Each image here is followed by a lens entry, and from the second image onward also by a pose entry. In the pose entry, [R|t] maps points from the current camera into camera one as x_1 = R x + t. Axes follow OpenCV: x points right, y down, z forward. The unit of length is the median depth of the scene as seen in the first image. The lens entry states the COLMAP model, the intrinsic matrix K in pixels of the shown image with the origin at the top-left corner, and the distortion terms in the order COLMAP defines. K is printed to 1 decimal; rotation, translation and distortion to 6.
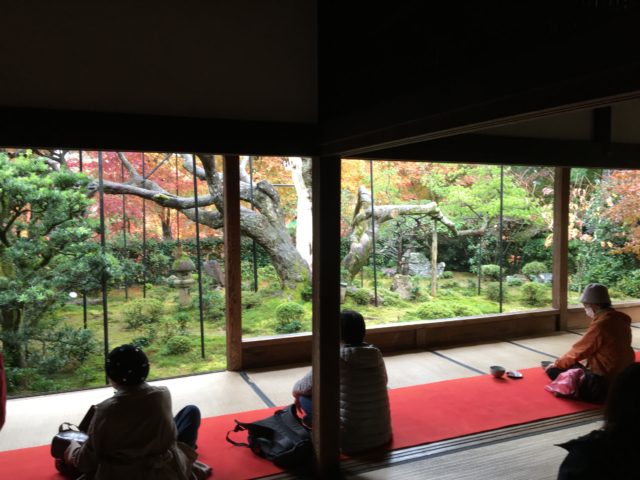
lens RADIAL K [[539.1, 0, 319.4], [0, 539.1, 239.8], [0, 0, 1]] dist [0.097233, -0.137307]
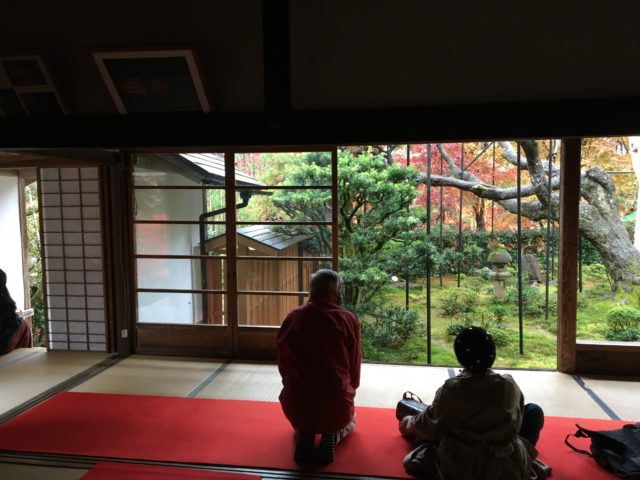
lens RADIAL K [[539.1, 0, 319.4], [0, 539.1, 239.8], [0, 0, 1]] dist [0.097233, -0.137307]
pose [[0.849782, 0.037082, -0.525829, -0.013057], [-0.029283, 0.999303, 0.023147, 0.001996], [0.526321, -0.004272, 0.850275, -0.006661]]
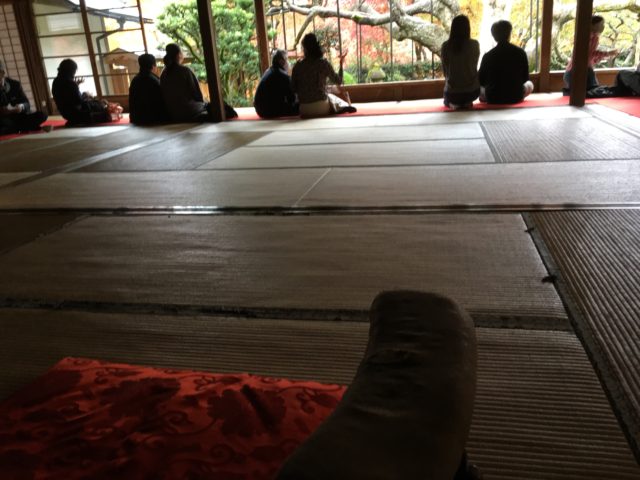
lens RADIAL K [[539.1, 0, 319.4], [0, 539.1, 239.8], [0, 0, 1]] dist [0.097233, -0.137307]
pose [[0.821170, 0.133573, -0.554831, 0.455600], [0.024629, 0.963022, 0.268294, 0.086915], [0.570151, -0.233980, 0.787516, -0.171618]]
